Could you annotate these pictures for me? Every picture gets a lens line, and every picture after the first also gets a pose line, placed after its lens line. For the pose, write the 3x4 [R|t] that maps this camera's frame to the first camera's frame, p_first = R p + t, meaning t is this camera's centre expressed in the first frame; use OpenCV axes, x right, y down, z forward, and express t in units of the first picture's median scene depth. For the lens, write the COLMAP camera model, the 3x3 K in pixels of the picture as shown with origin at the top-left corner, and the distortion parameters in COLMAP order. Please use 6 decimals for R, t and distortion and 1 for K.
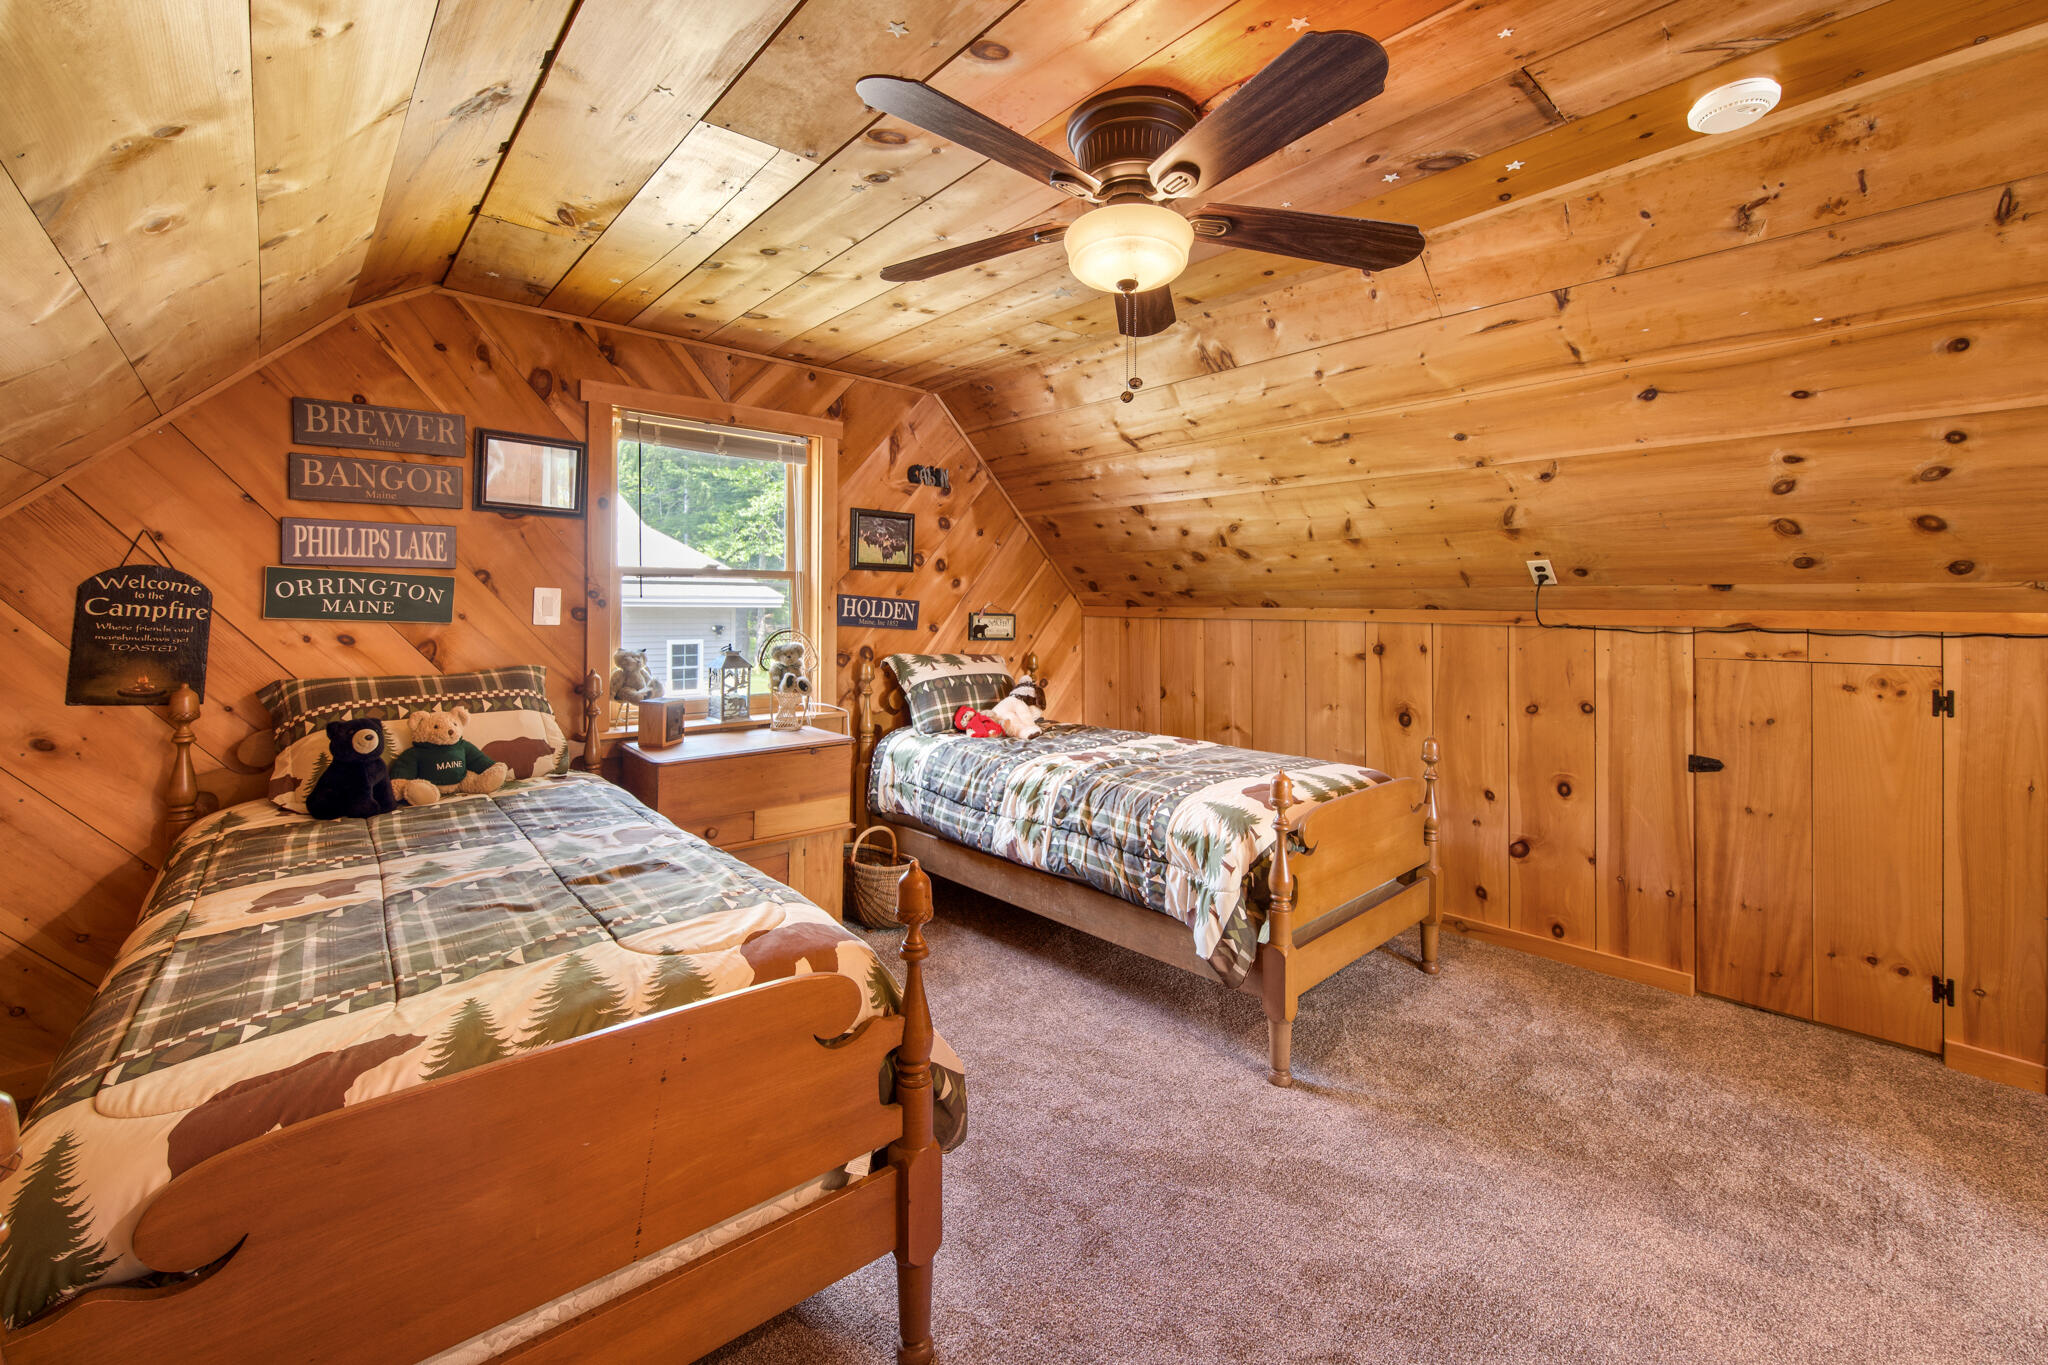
lens RADIAL K [[827.0, 0, 1050.0], [0, 827.0, 608.7], [0, 0, 1]] dist [-0.000754, -0.000113]
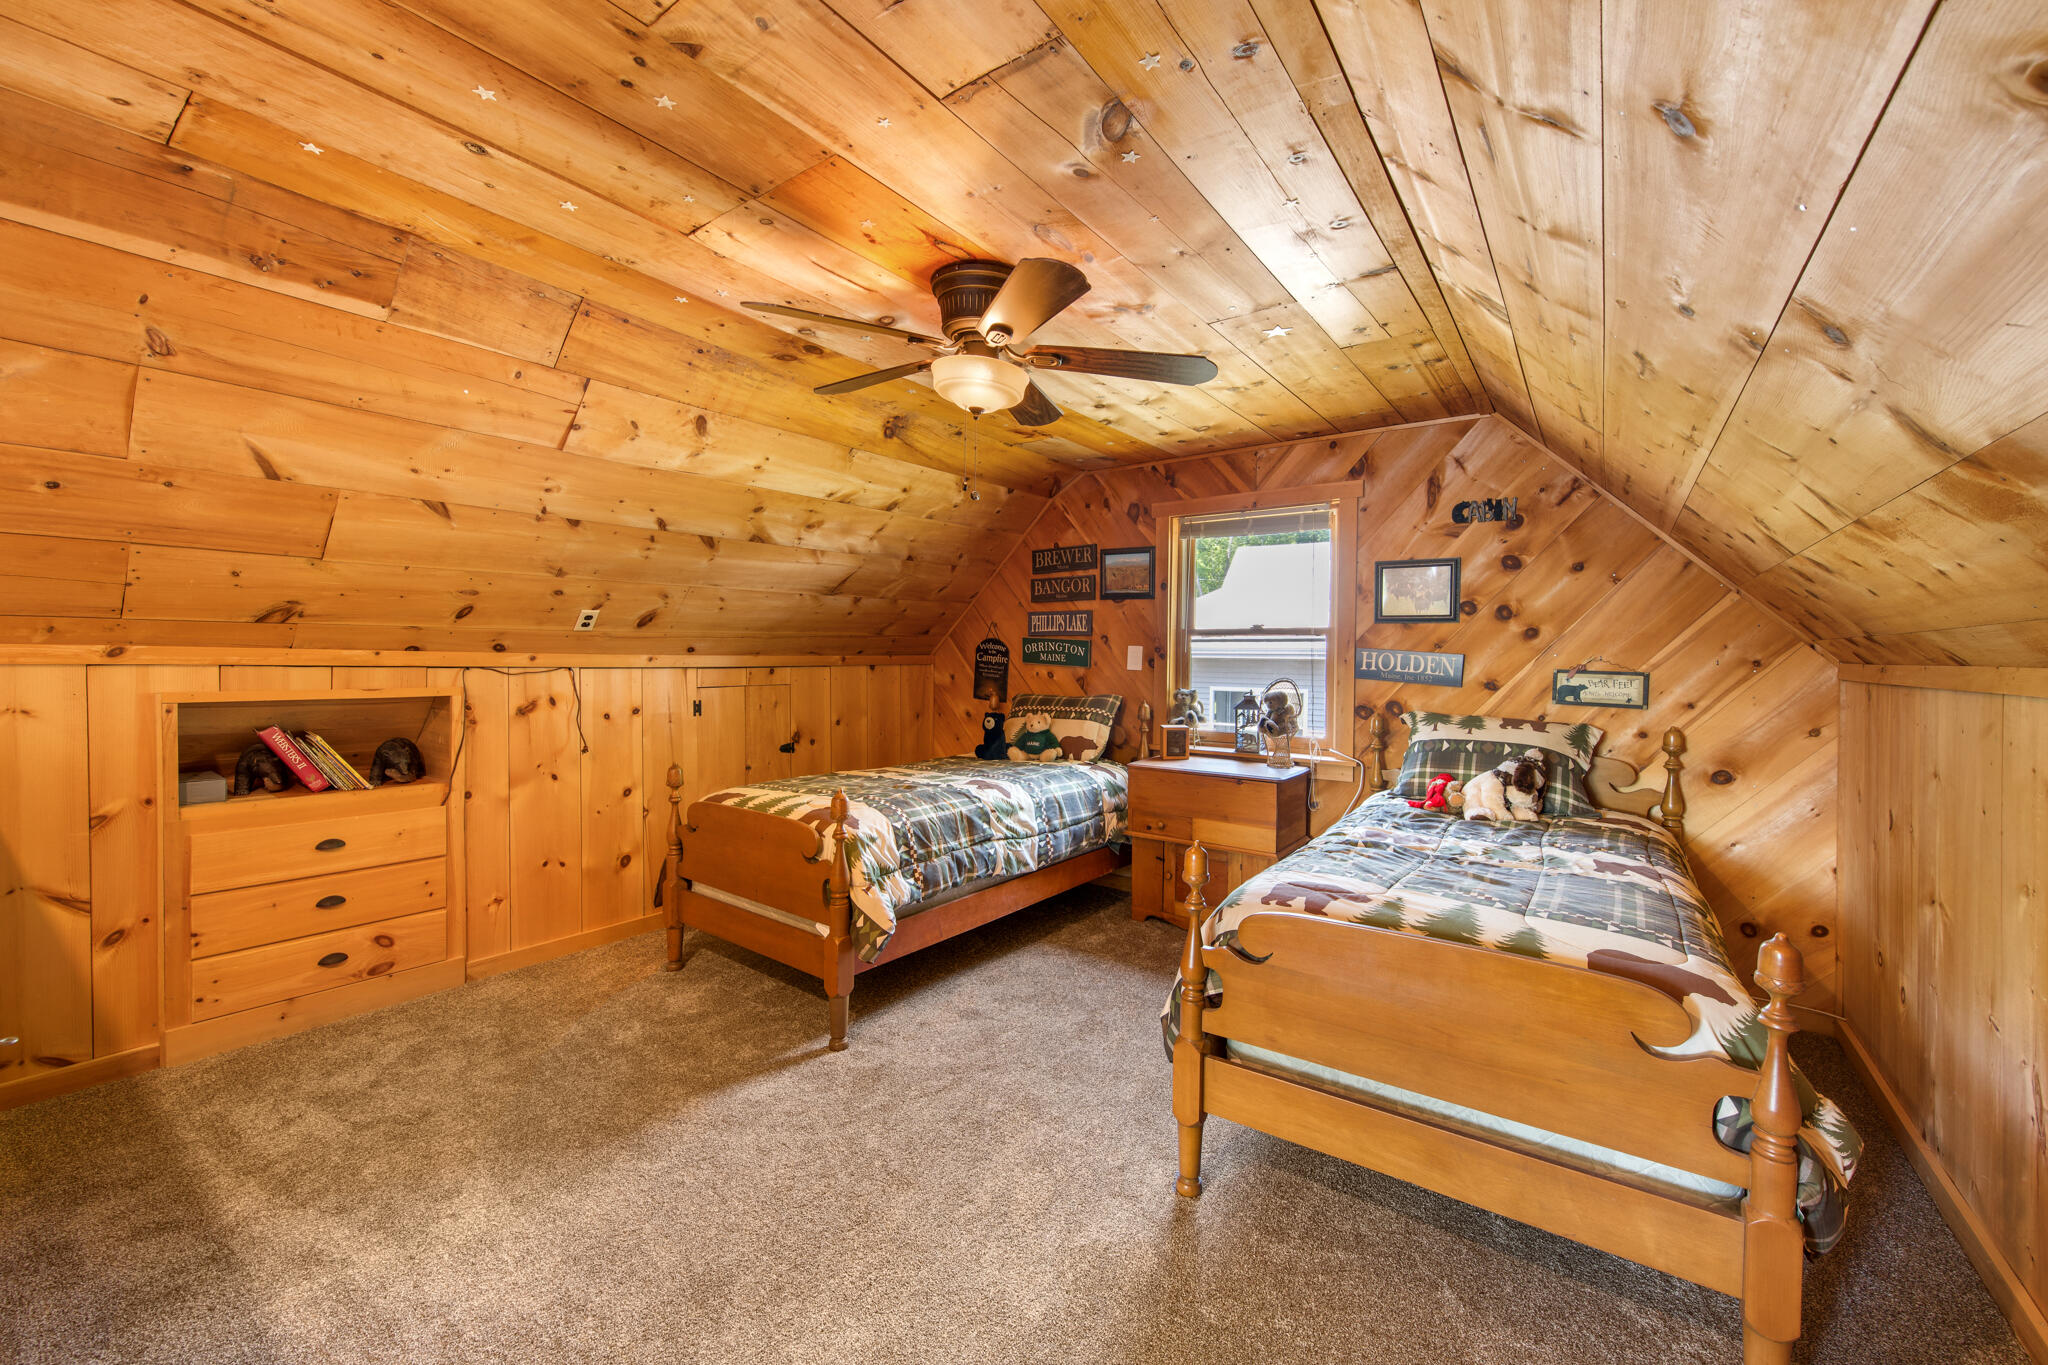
lens RADIAL K [[827.0, 0, 1029.0], [0, 827.0, 667.0], [0, 0, 1]] dist [-0.000754, -0.000113]
pose [[0.202539, 0.010478, -0.979218, 0.866505], [-0.013491, 0.999878, 0.007909, 0.004474], [0.979181, 0.011609, 0.202656, 0.507746]]
